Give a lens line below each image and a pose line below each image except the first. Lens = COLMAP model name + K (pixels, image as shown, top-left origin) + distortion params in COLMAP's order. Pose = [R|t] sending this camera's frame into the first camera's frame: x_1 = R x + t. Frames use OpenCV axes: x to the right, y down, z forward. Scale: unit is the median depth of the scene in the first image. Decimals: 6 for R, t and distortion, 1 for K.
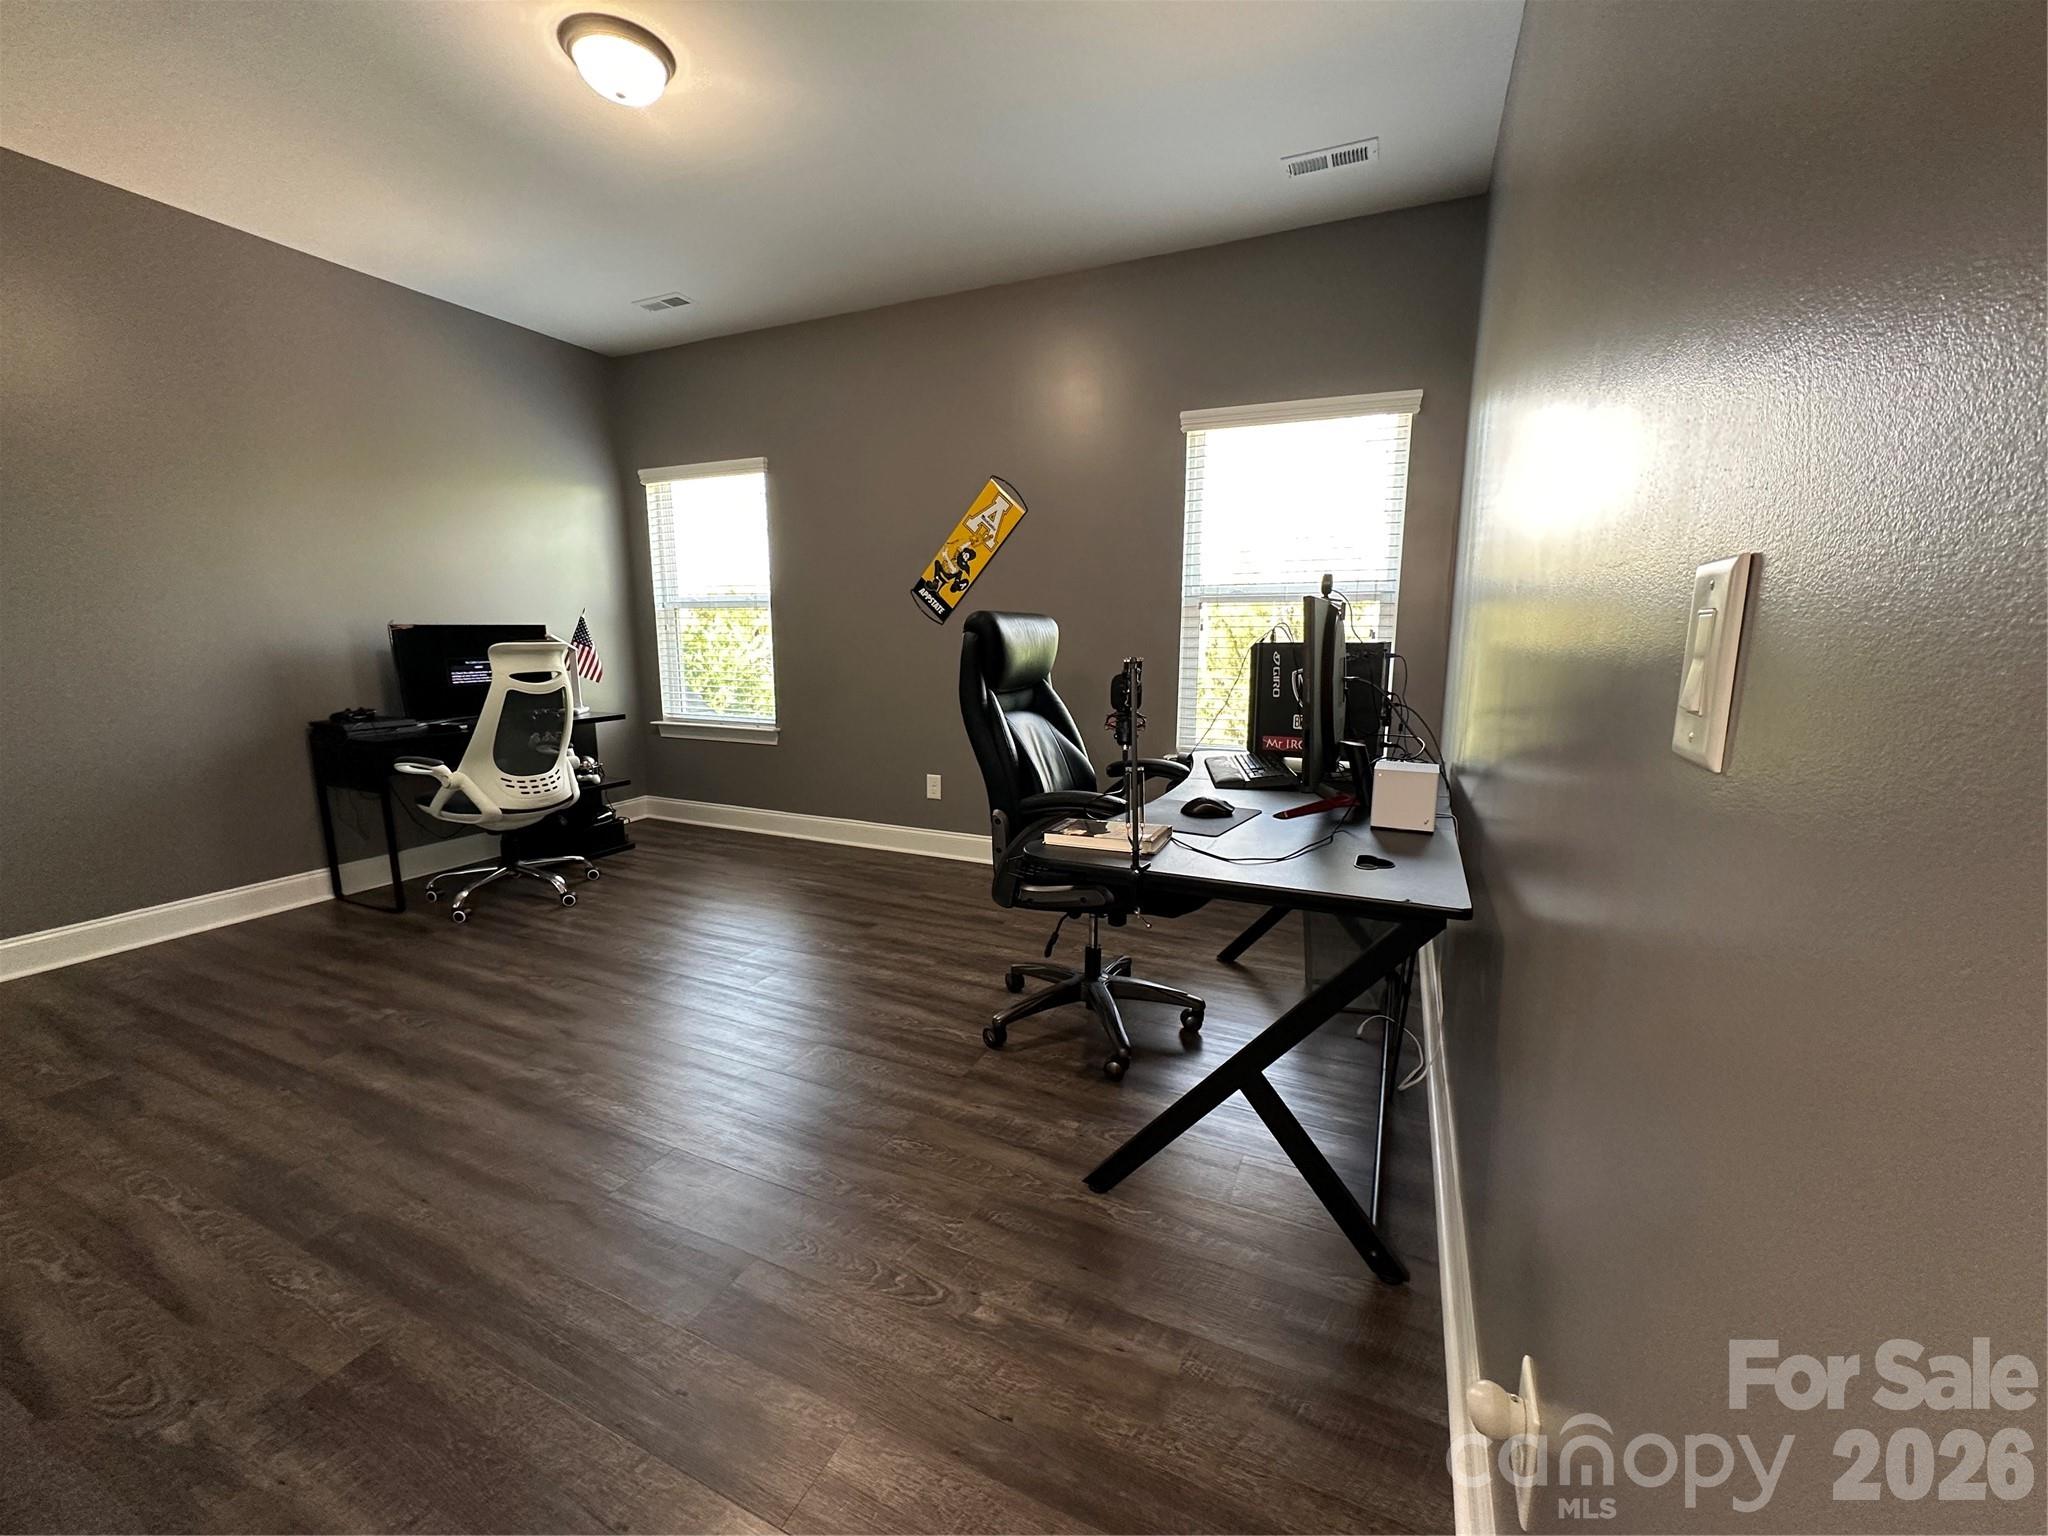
lens RADIAL K [[813.7, 0, 1025.5], [0, 813.7, 768.9], [0, 0, 1]] dist [-0.001545, -0.000312]
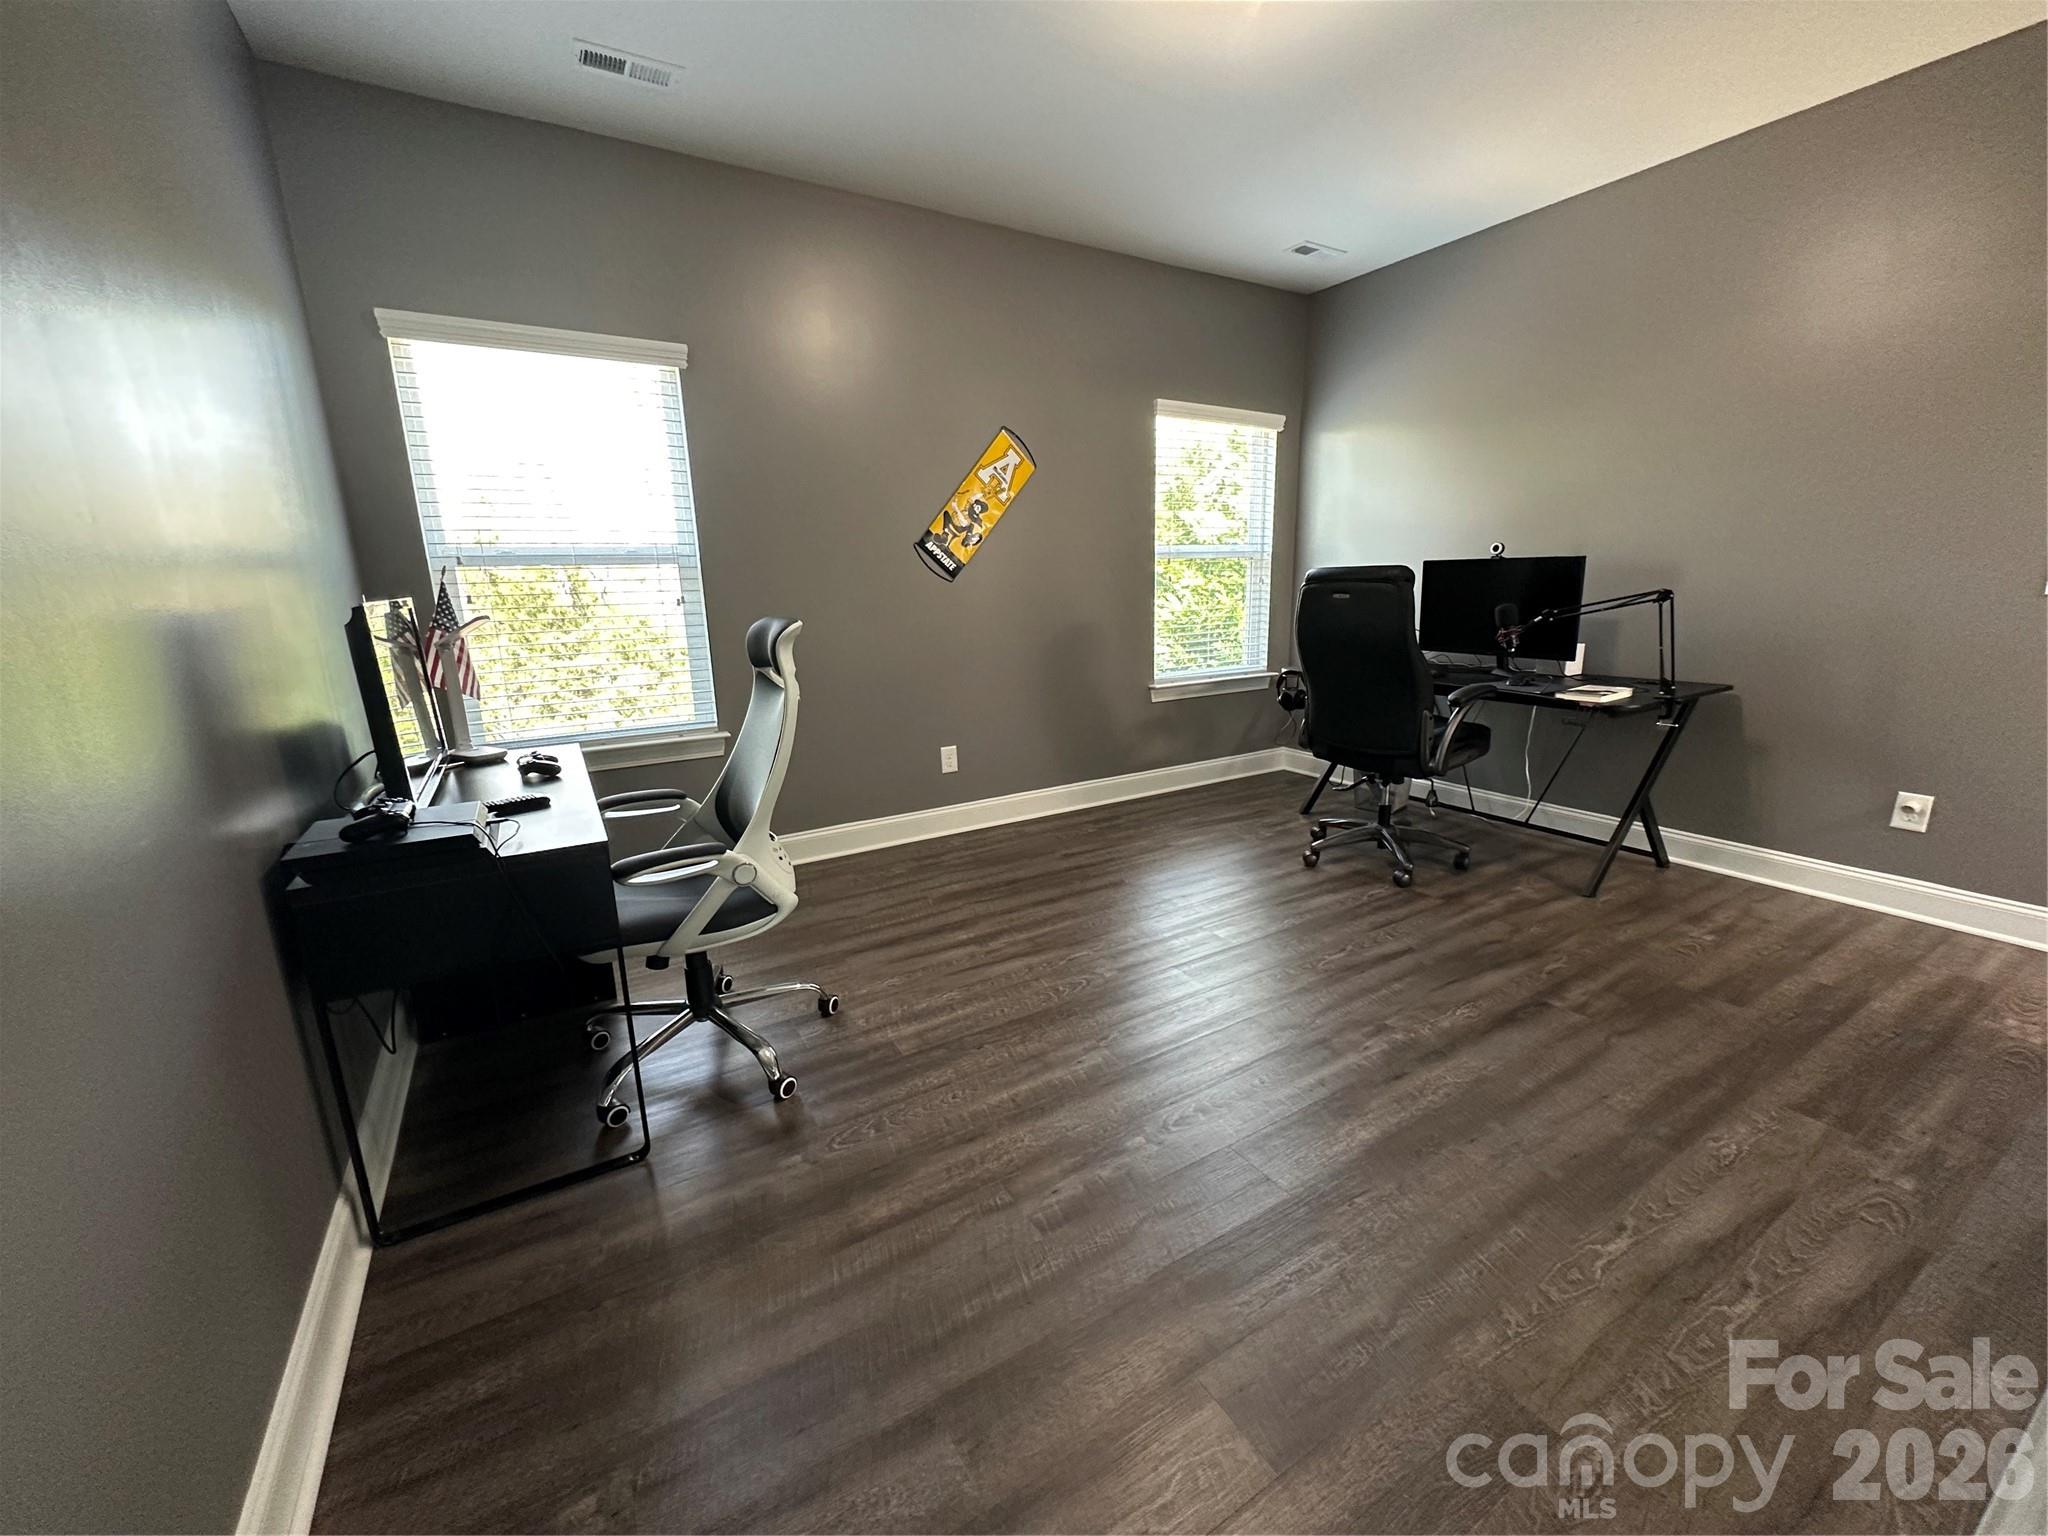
lens RADIAL K [[813.7, 0, 1025.5], [0, 813.7, 768.9], [0, 0, 1]] dist [-0.001545, -0.000312]
pose [[0.566511, -0.204599, 0.798251, -0.879765], [0.162208, 0.977422, 0.135405, -0.086002], [-0.807932, 0.052774, 0.586908, 0.423753]]
